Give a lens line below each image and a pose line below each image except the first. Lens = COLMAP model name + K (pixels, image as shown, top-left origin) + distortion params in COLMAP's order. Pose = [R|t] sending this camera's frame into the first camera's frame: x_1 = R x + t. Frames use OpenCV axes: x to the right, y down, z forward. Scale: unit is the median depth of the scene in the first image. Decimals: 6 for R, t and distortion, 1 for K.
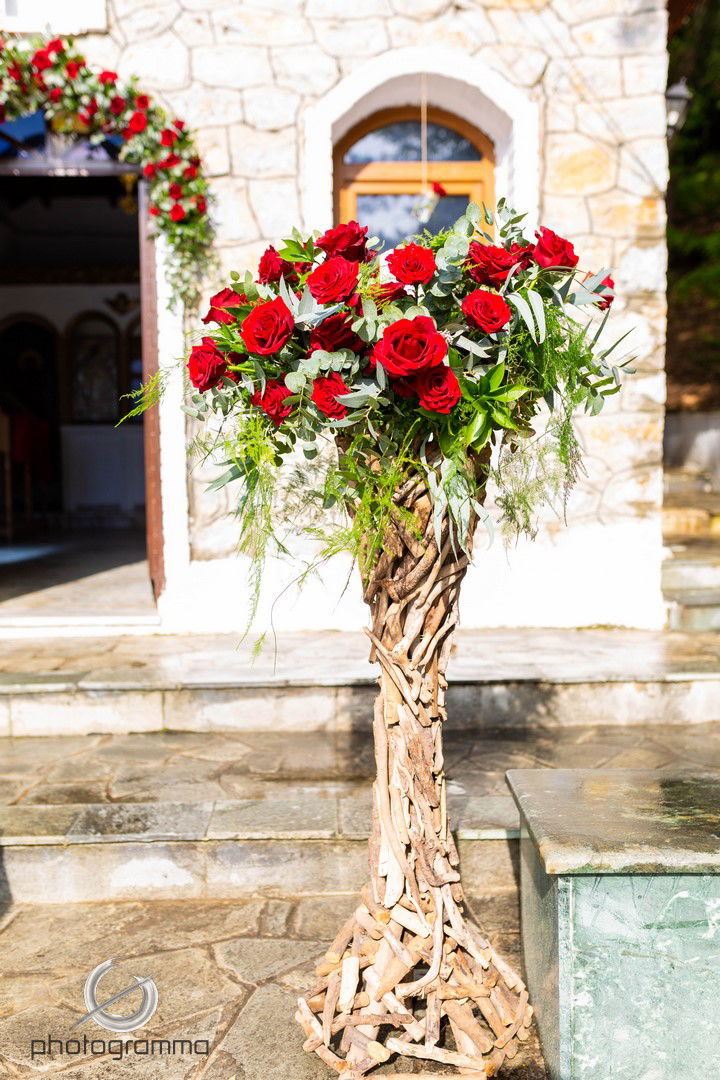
lens RADIAL K [[1062.1, 0, 360.5], [0, 1062.1, 541.3], [0, 0, 1]] dist [0.005164, 0.000000]
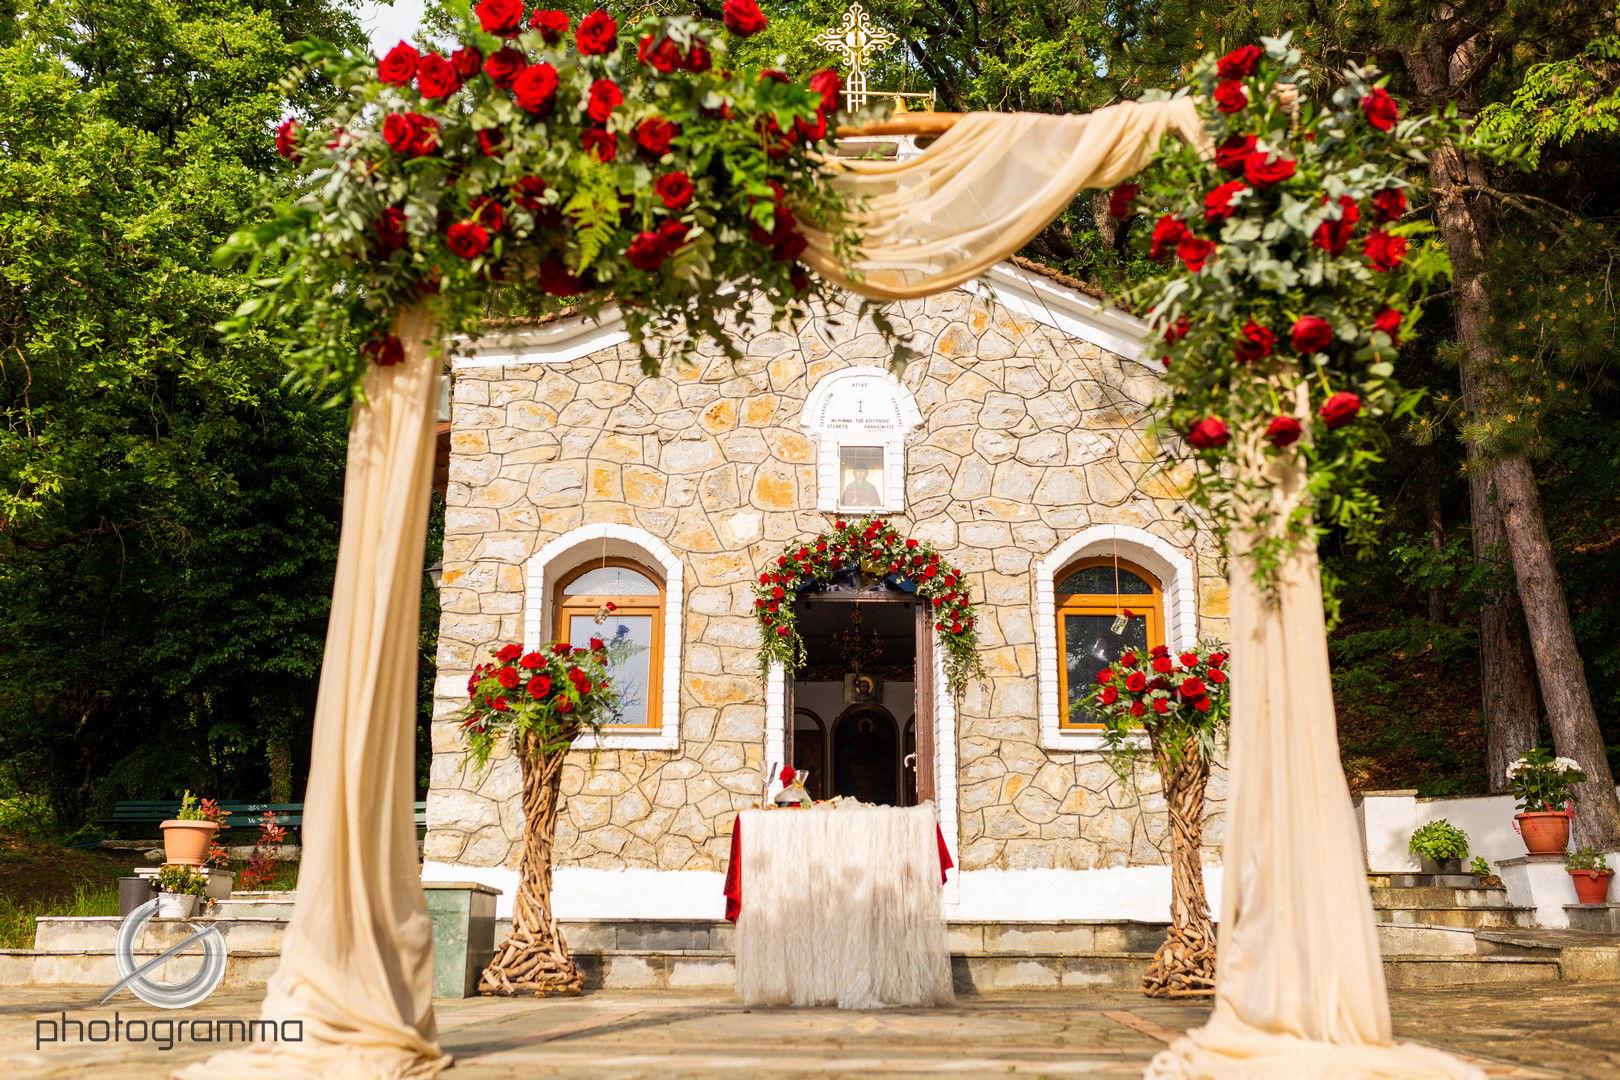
lens RADIAL K [[1593.2, 0, 807.9], [0, 1593.2, 540.7], [0, 0, 1]] dist [0.005164, 0.000000]
pose [[0.999453, 0.001493, -0.033045, -0.308046], [-0.012239, 0.944778, -0.327483, 0.315408], [0.030732, 0.327708, 0.944279, -1.177406]]
